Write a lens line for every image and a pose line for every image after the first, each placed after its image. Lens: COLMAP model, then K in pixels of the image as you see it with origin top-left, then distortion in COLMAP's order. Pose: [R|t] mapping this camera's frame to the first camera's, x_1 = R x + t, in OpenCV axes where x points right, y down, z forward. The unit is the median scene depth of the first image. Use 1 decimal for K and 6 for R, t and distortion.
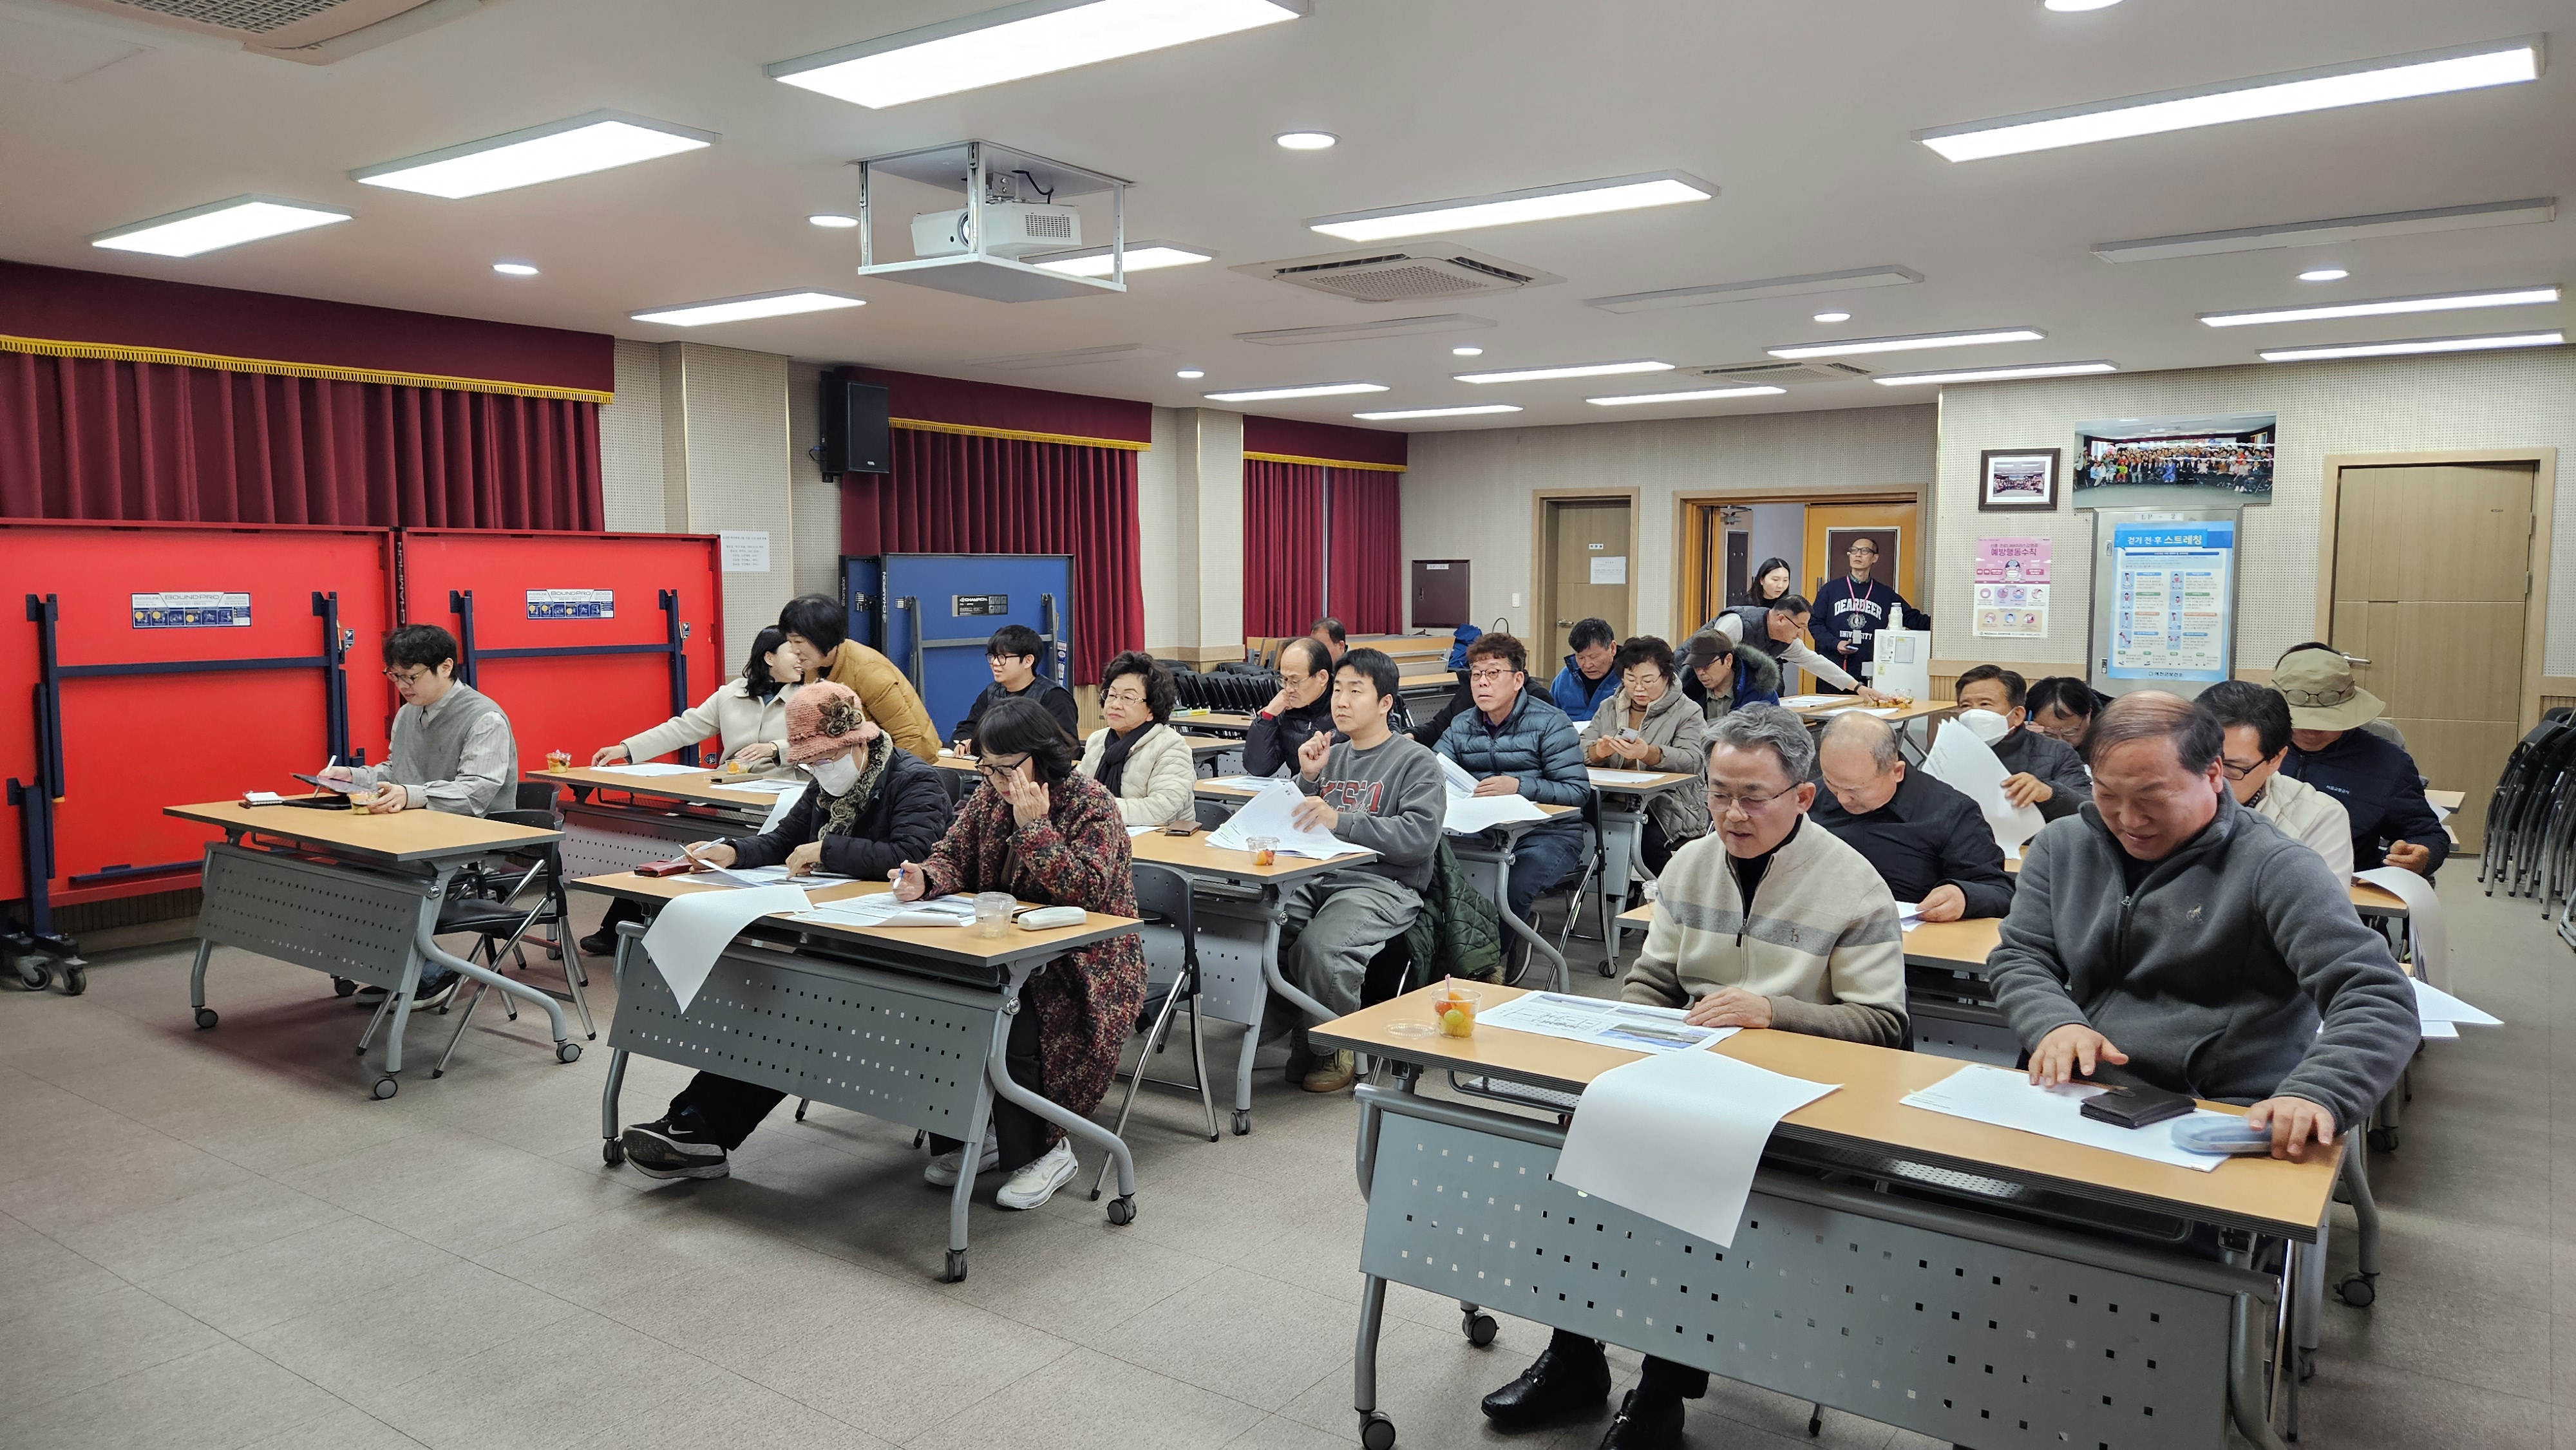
lens RADIAL K [[1774.6, 0, 1288.0], [0, 1774.6, 725.0], [0, 0, 1]] dist [0.000726, -0.000921]
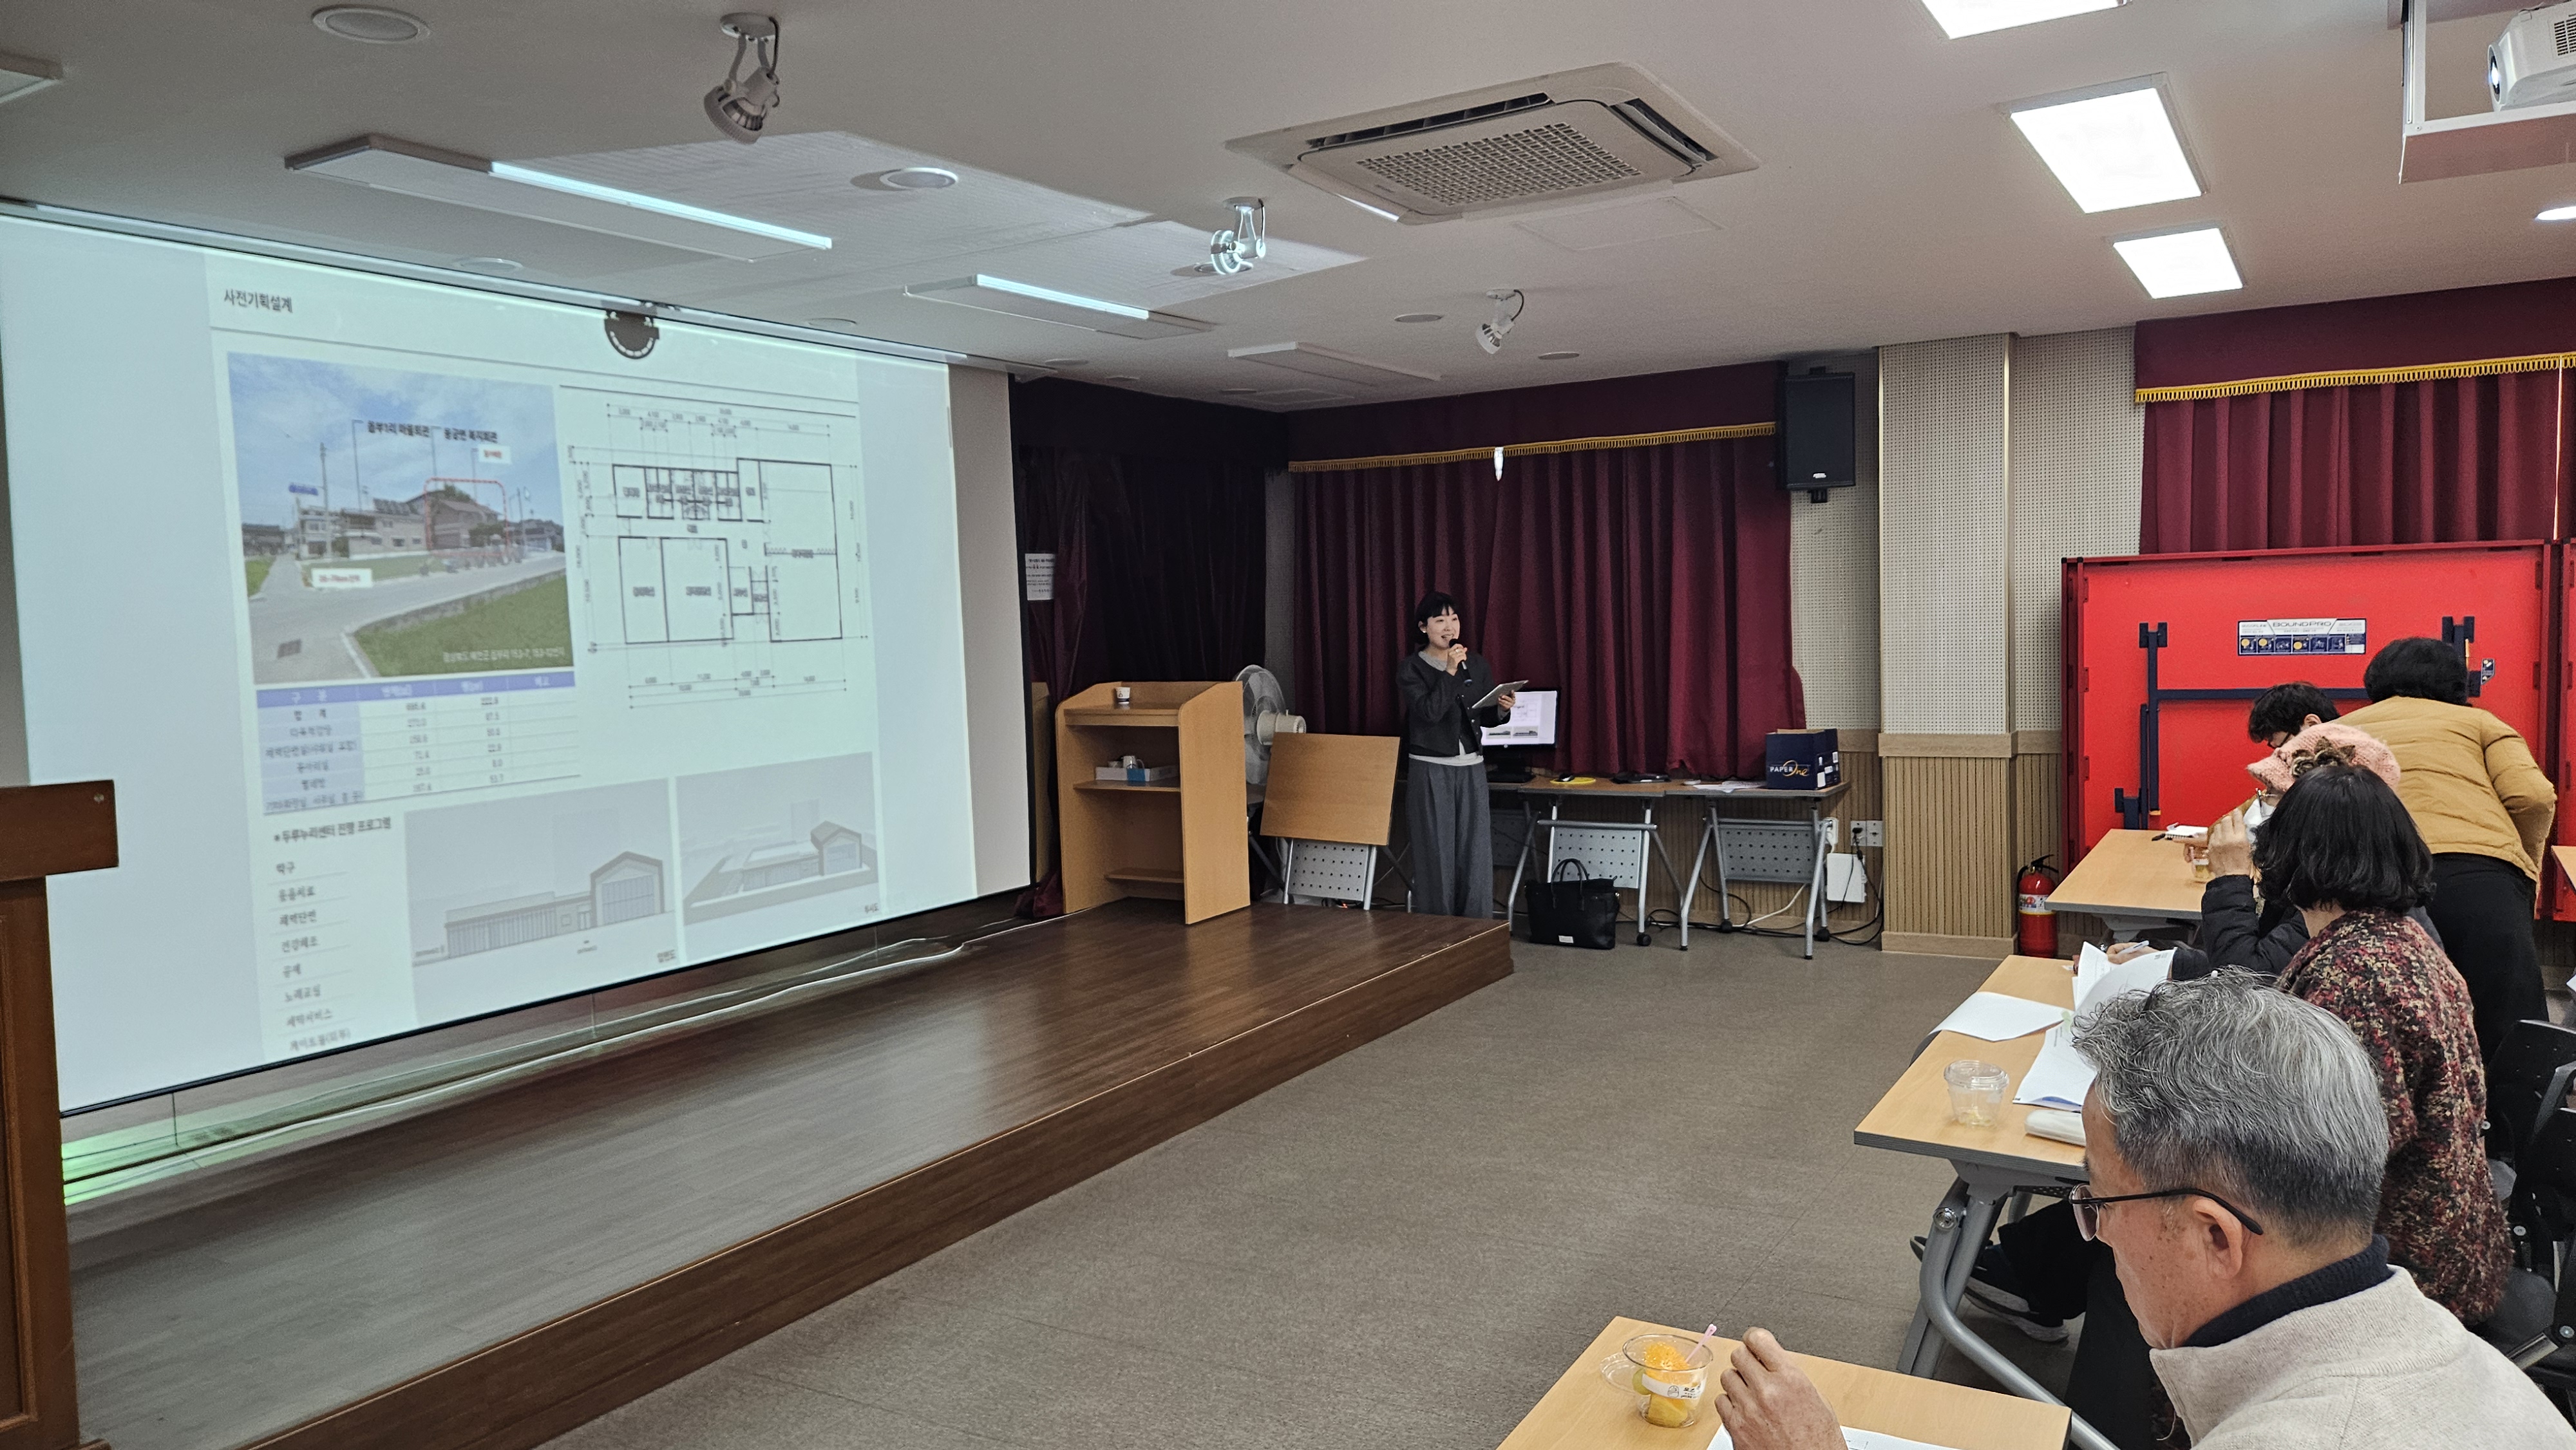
lens RADIAL K [[1671.6, 0, 1288.0], [0, 1671.6, 725.0], [0, 0, 1]] dist [0.001702, -0.000376]
pose [[0.086941, 0.054031, -0.994747, 0.264920], [-0.055500, 0.997240, 0.049316, -0.031542], [0.994666, 0.050921, 0.089700, 0.369661]]
